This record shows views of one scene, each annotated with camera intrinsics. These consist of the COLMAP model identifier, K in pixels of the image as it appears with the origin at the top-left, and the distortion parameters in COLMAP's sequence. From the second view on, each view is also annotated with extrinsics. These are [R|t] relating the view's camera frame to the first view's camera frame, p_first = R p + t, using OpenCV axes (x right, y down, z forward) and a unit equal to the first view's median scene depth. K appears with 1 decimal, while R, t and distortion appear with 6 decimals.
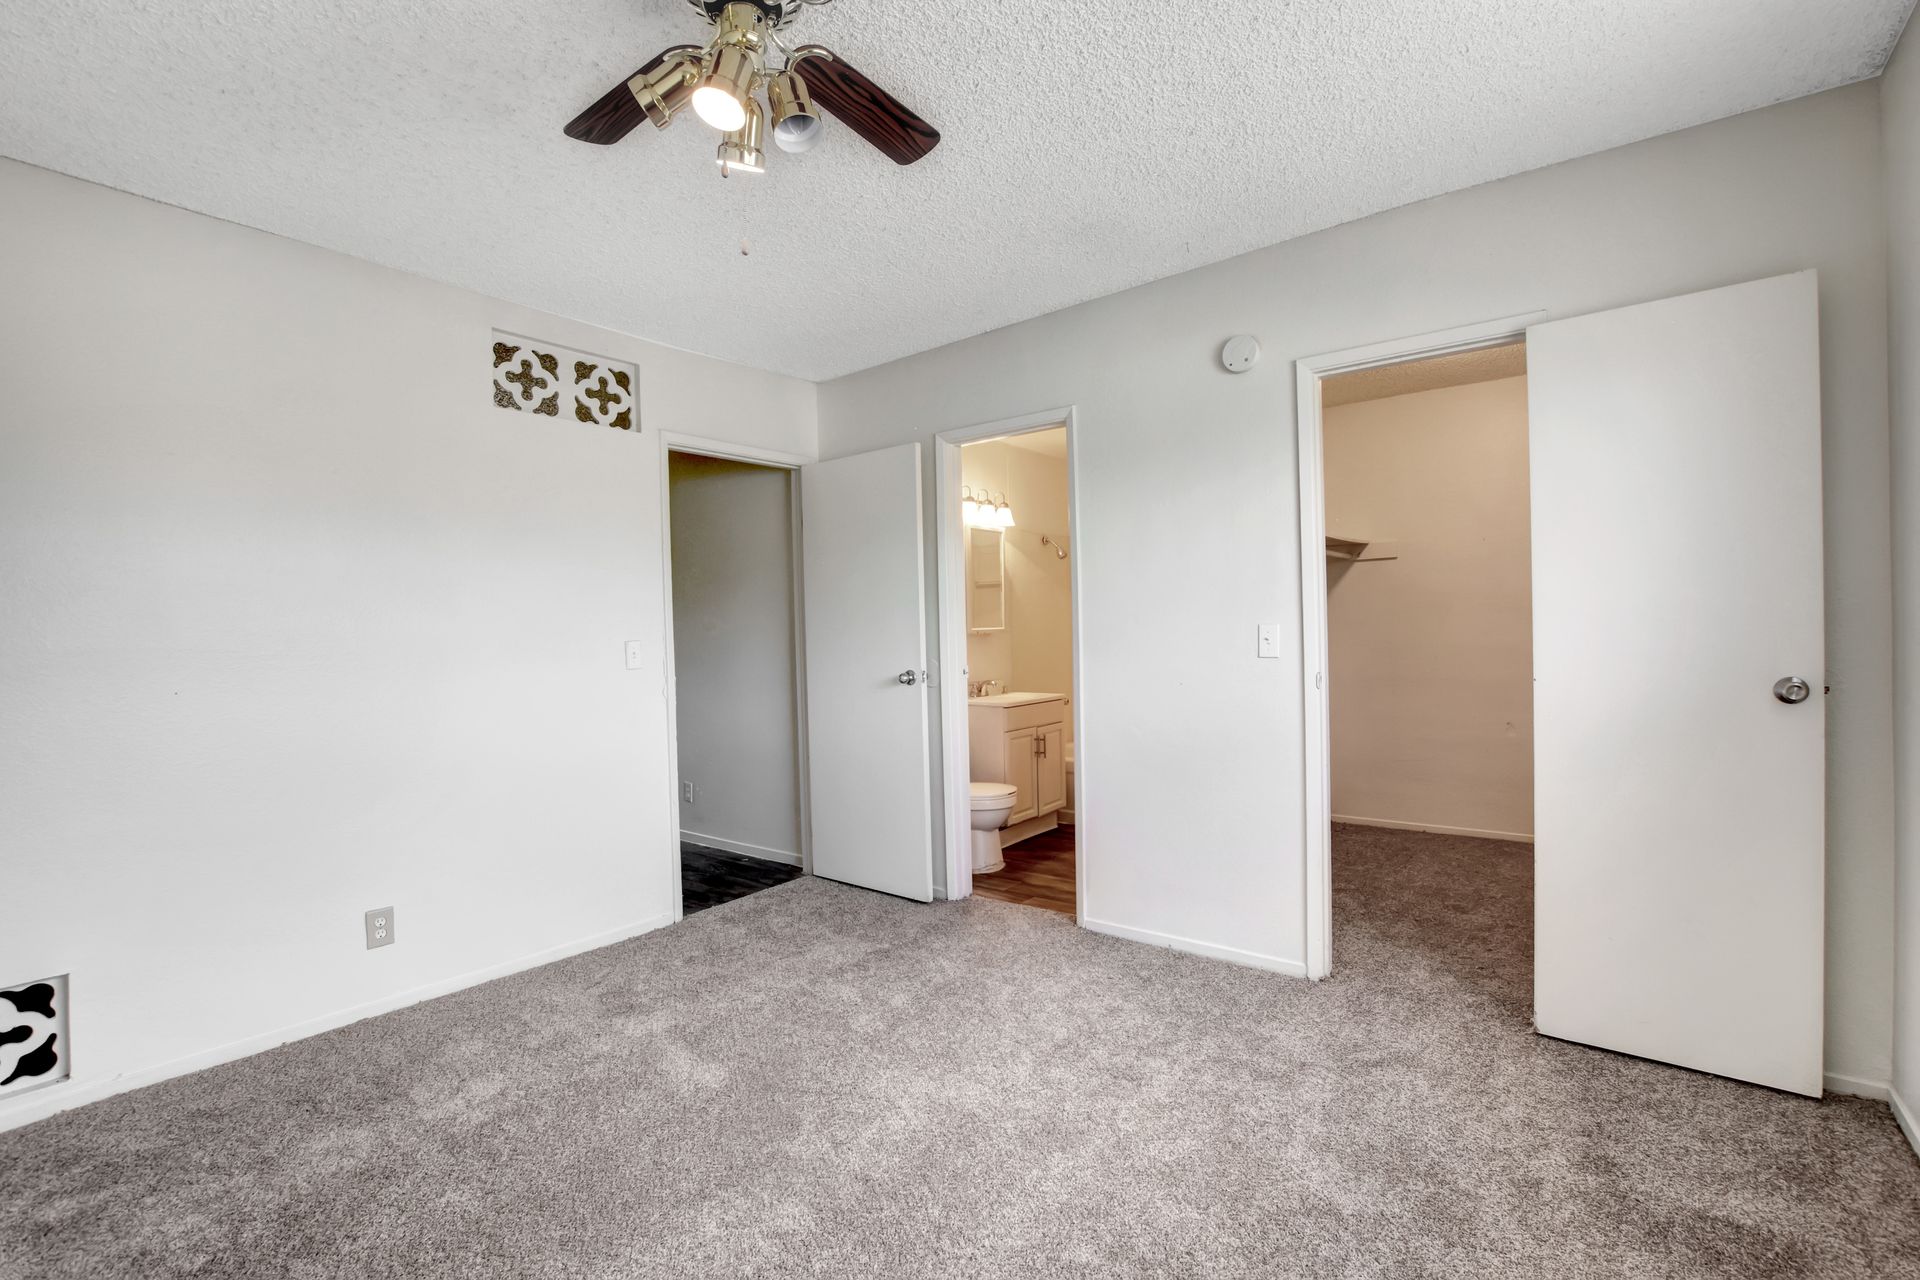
lens RADIAL K [[845.6, 0, 977.3], [0, 845.6, 640.0], [0, 0, 1]] dist [-0.038939, 0.006708]
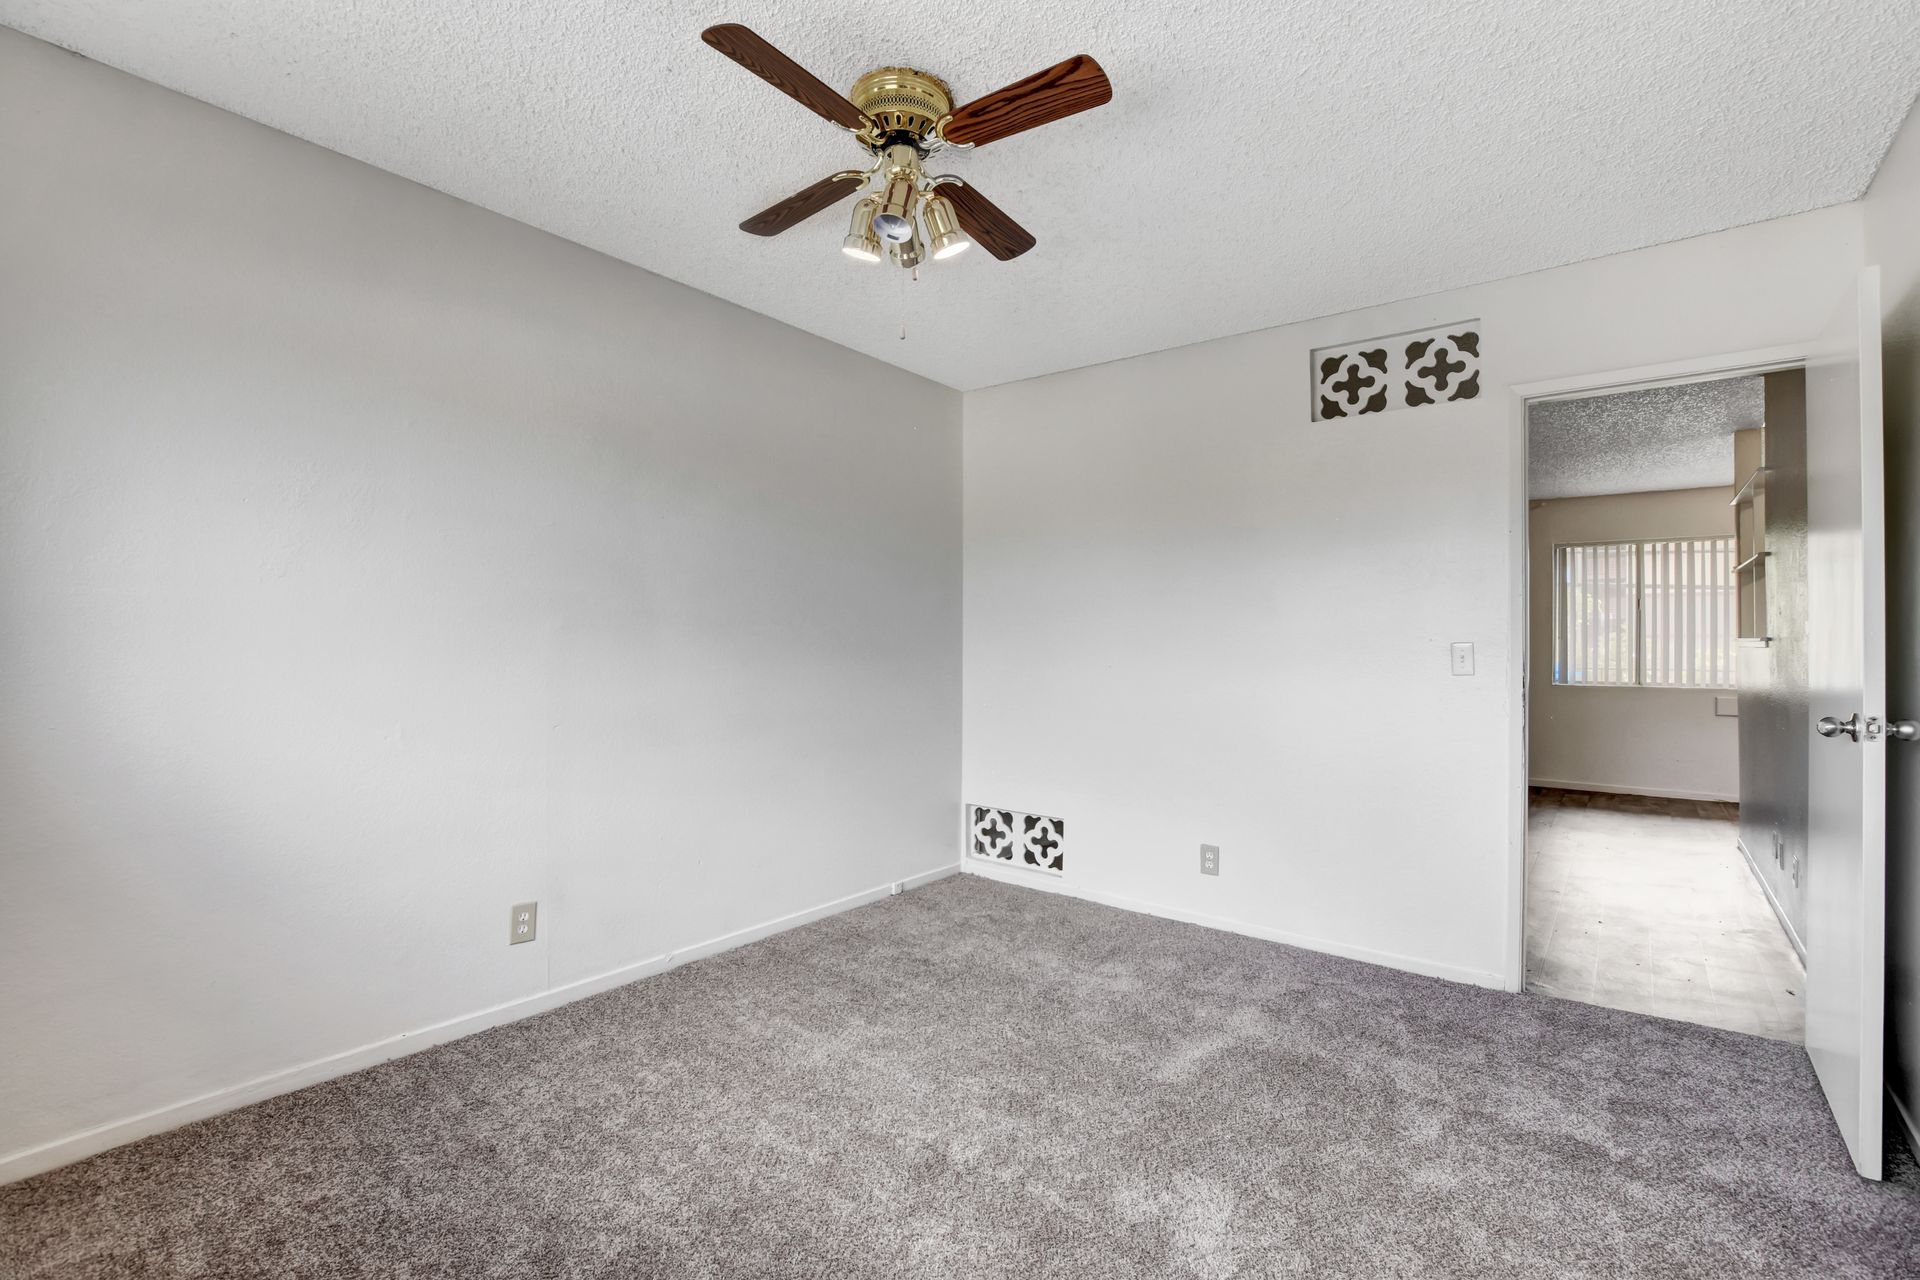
lens RADIAL K [[845.6, 0, 977.3], [0, 845.6, 640.0], [0, 0, 1]] dist [-0.038939, 0.006708]
pose [[-0.011630, 0.017262, -0.999783, 0.491215], [-0.019746, 0.999652, 0.017489, -0.006880], [0.999737, 0.019946, -0.011286, 0.550542]]
